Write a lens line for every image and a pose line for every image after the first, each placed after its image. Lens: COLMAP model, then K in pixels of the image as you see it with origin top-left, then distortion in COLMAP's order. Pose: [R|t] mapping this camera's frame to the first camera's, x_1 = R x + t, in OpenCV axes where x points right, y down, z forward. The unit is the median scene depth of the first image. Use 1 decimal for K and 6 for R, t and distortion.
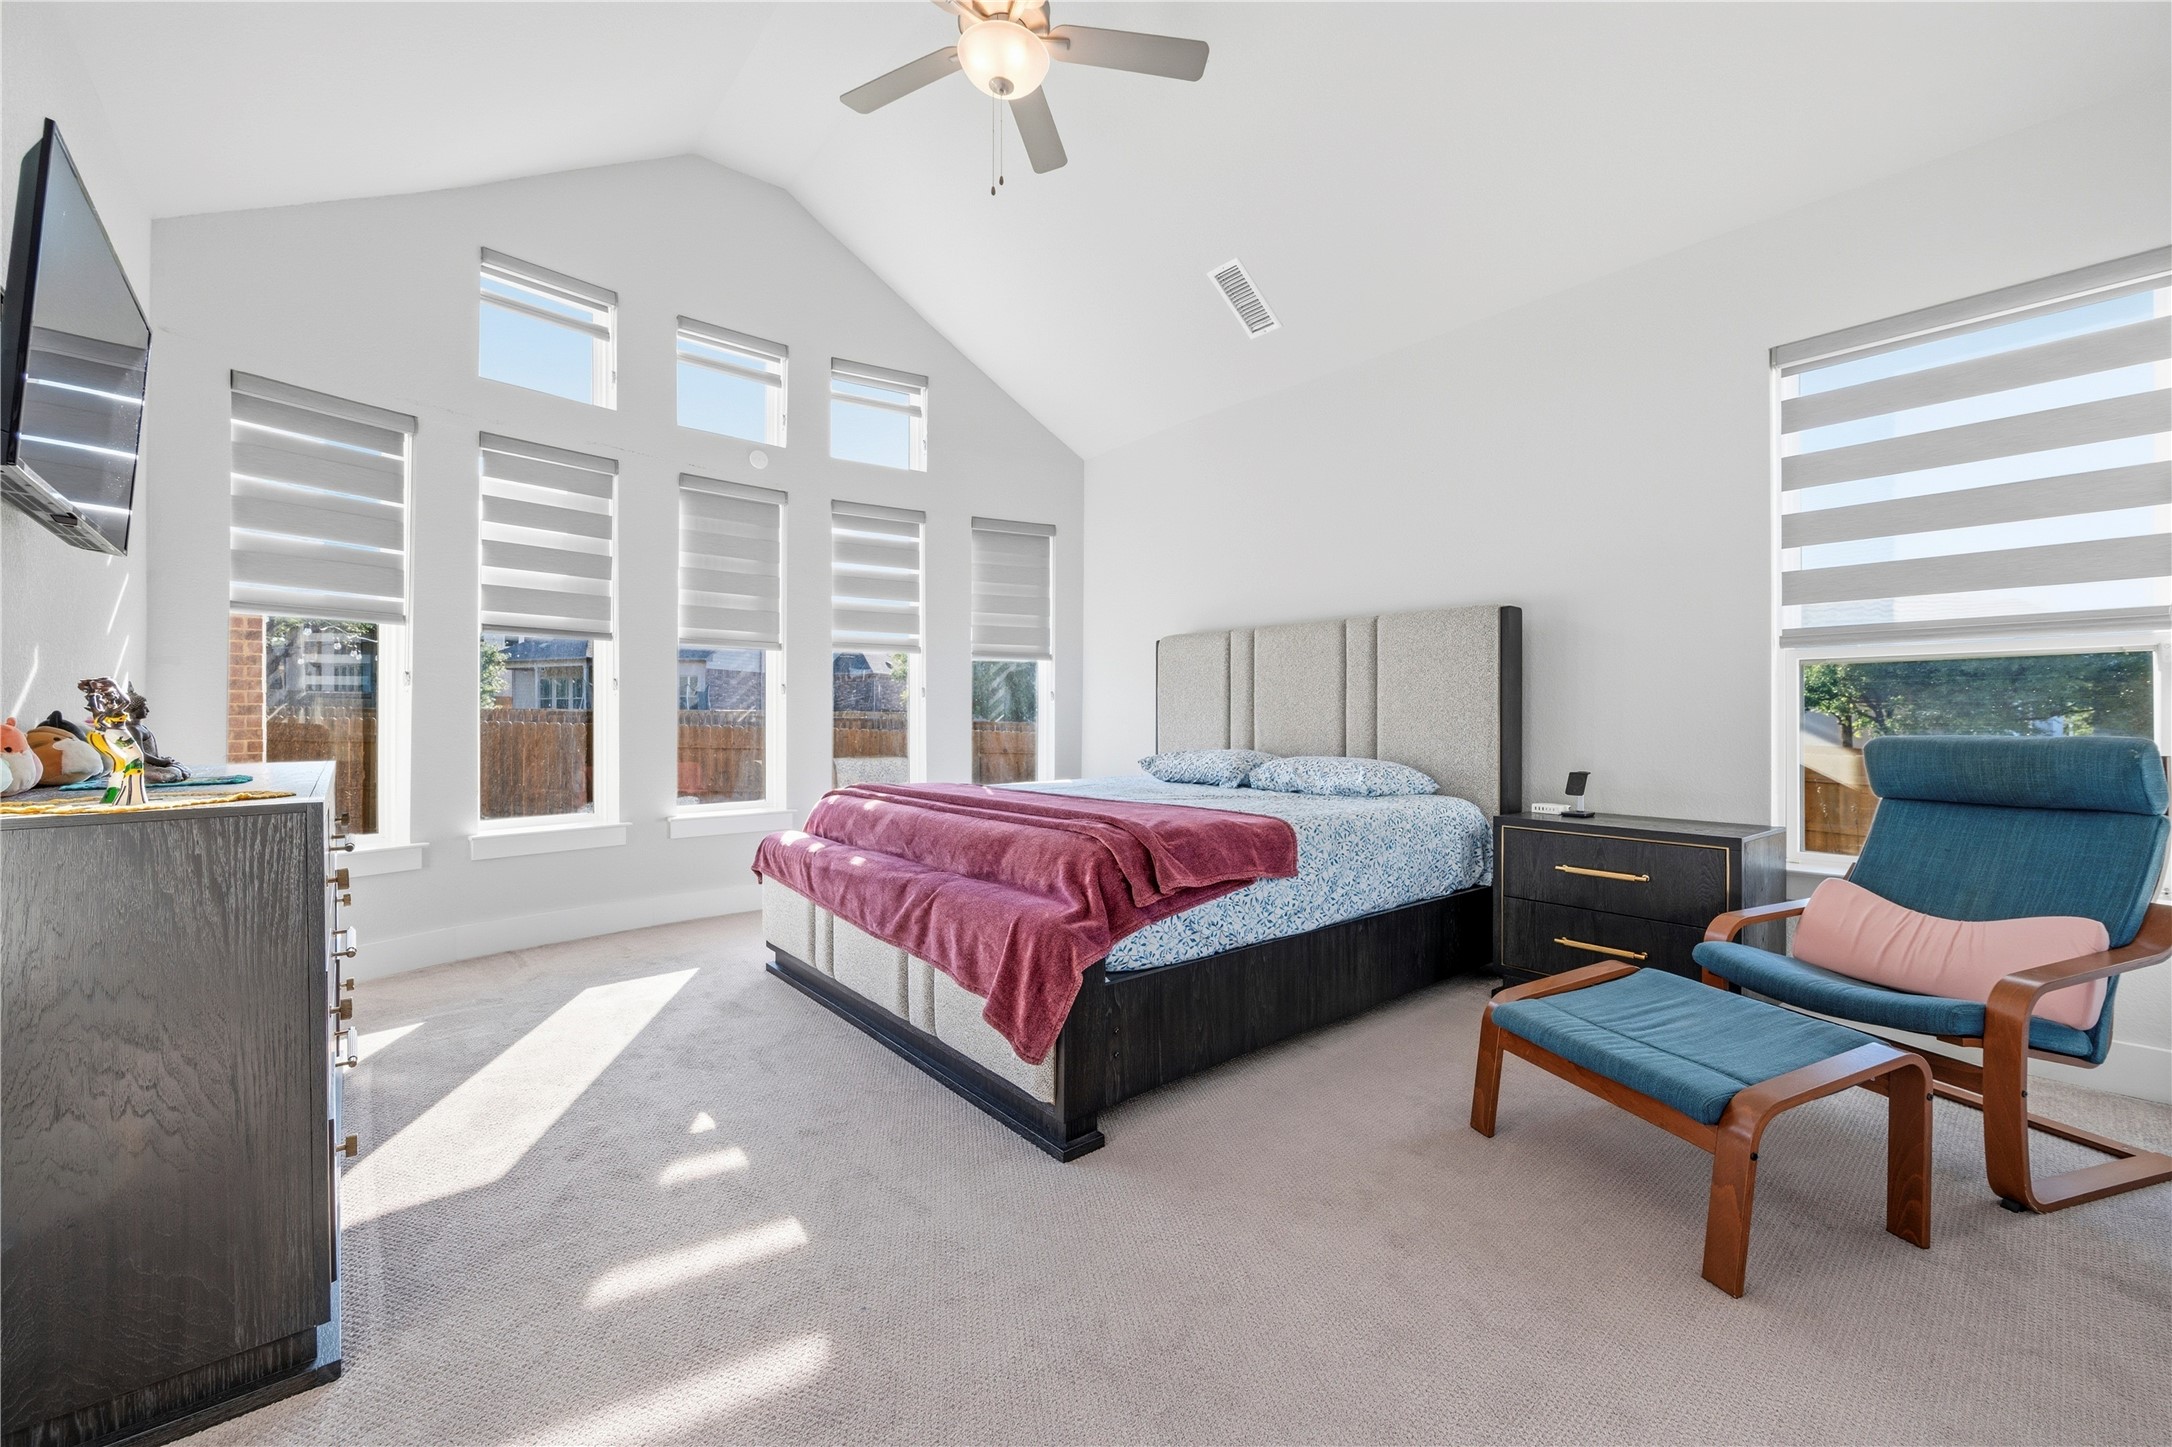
lens RADIAL K [[857.4, 0, 1090.2], [0, 857.4, 717.4], [0, 0, 1]] dist [-0.002112, 0.000138]
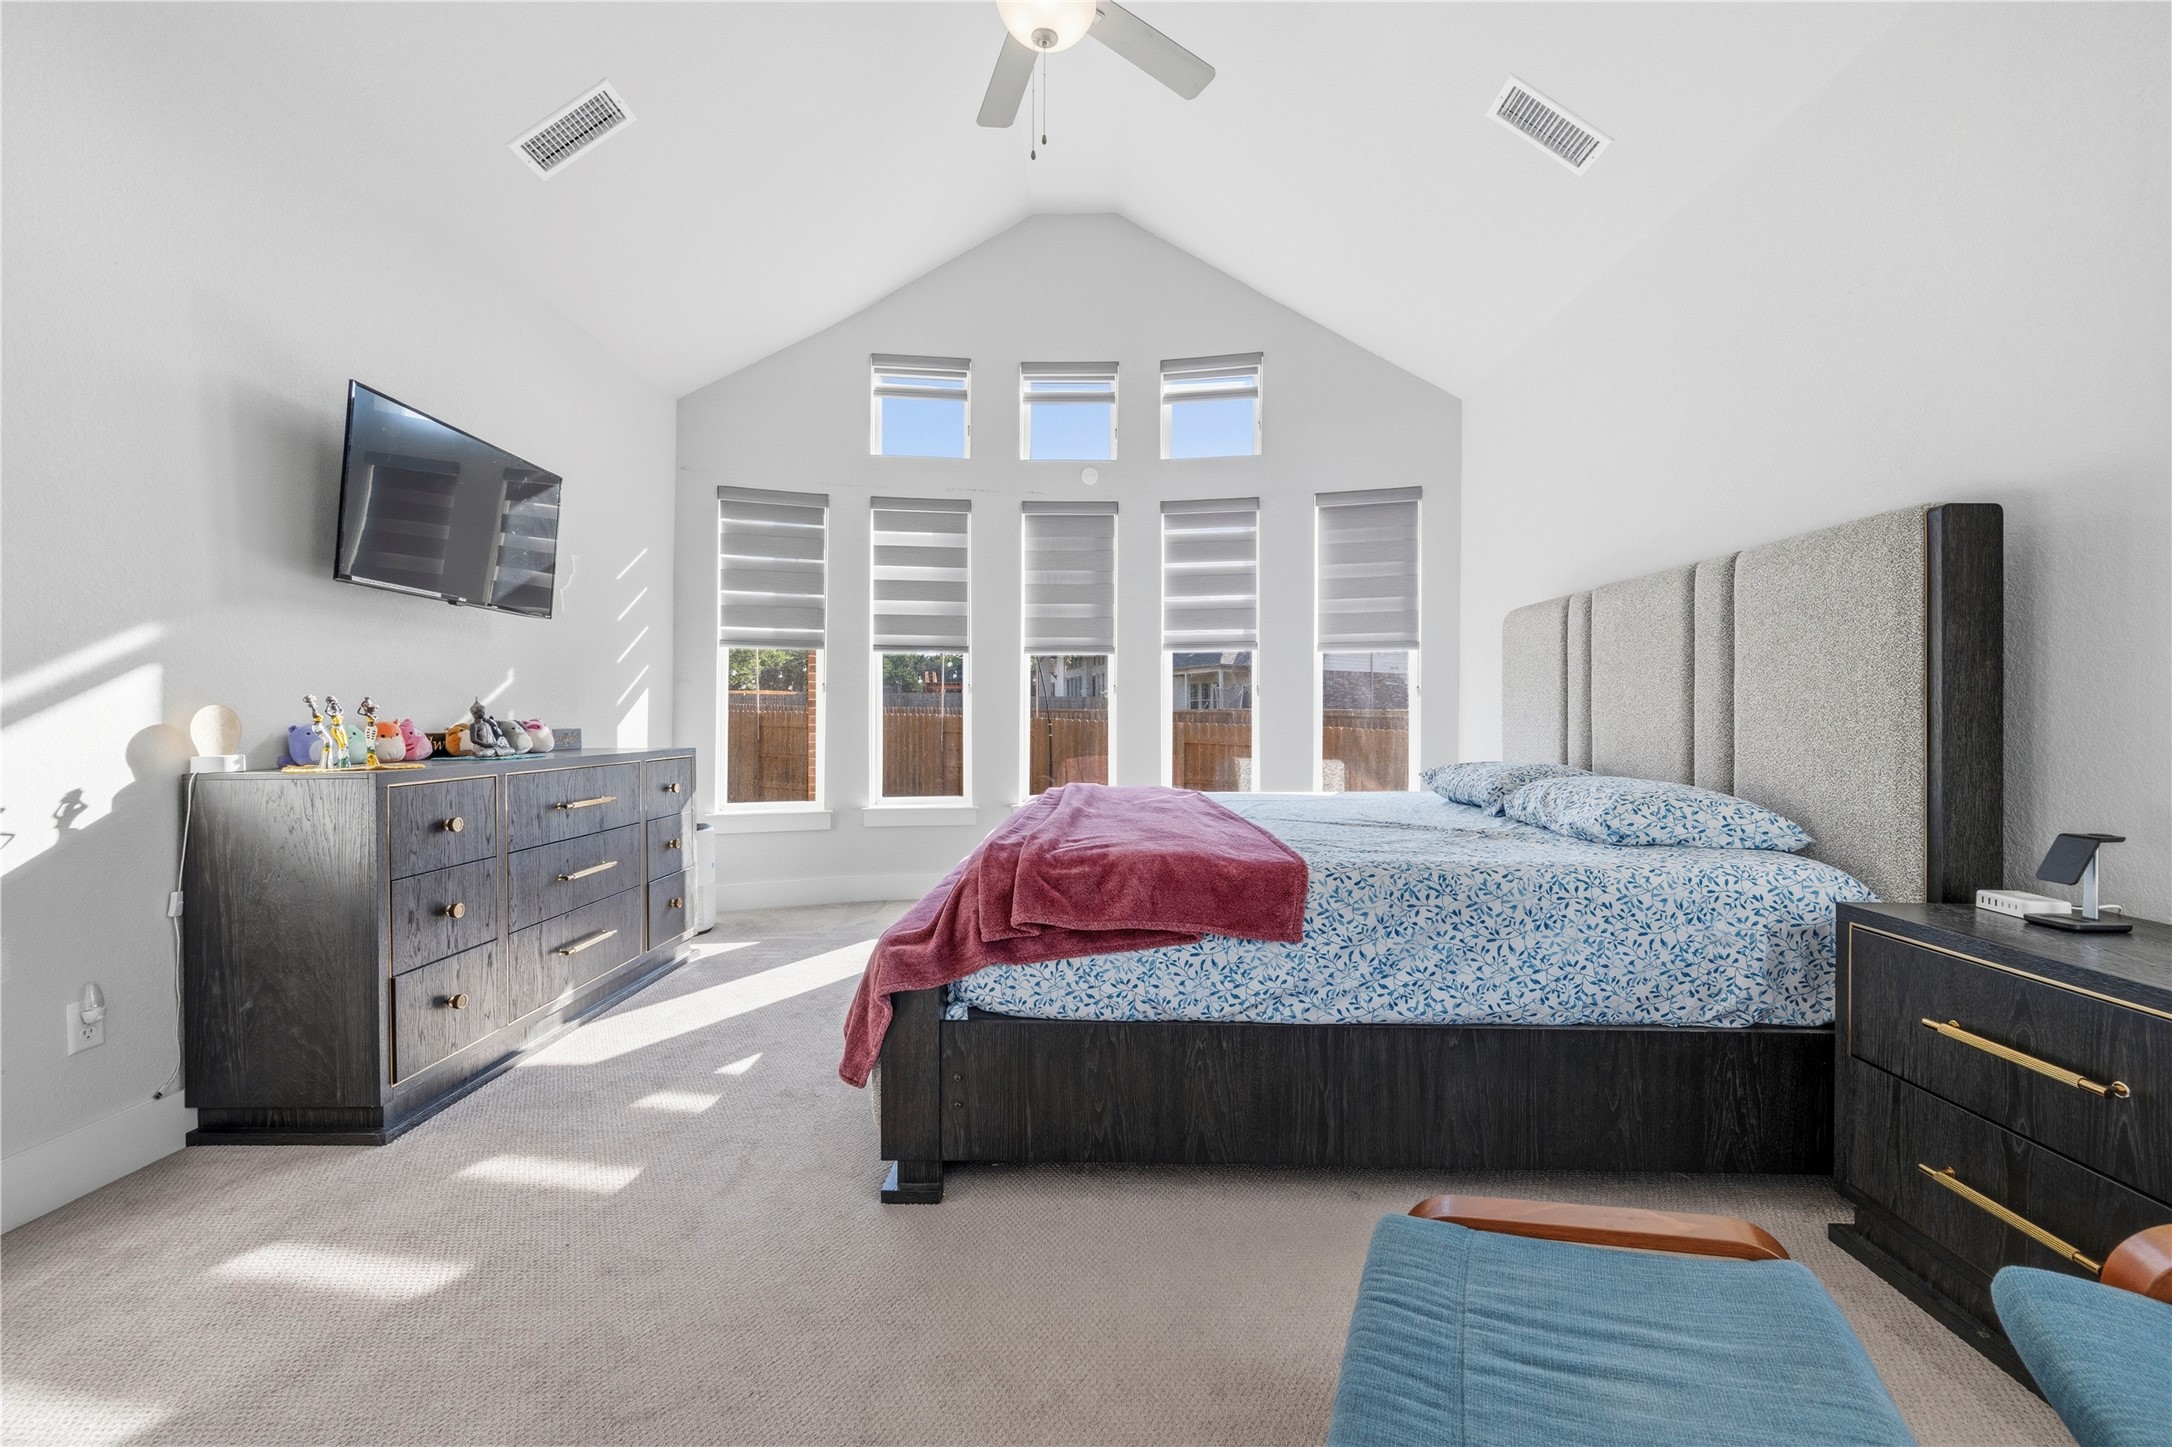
lens RADIAL K [[857.4, 0, 1090.2], [0, 857.4, 717.4], [0, 0, 1]] dist [-0.002112, 0.000138]
pose [[0.754552, 0.001020, -0.656239, 0.410181], [-0.000457, 0.999999, 0.001028, -0.001184], [0.656240, -0.000476, 0.754552, 0.250718]]
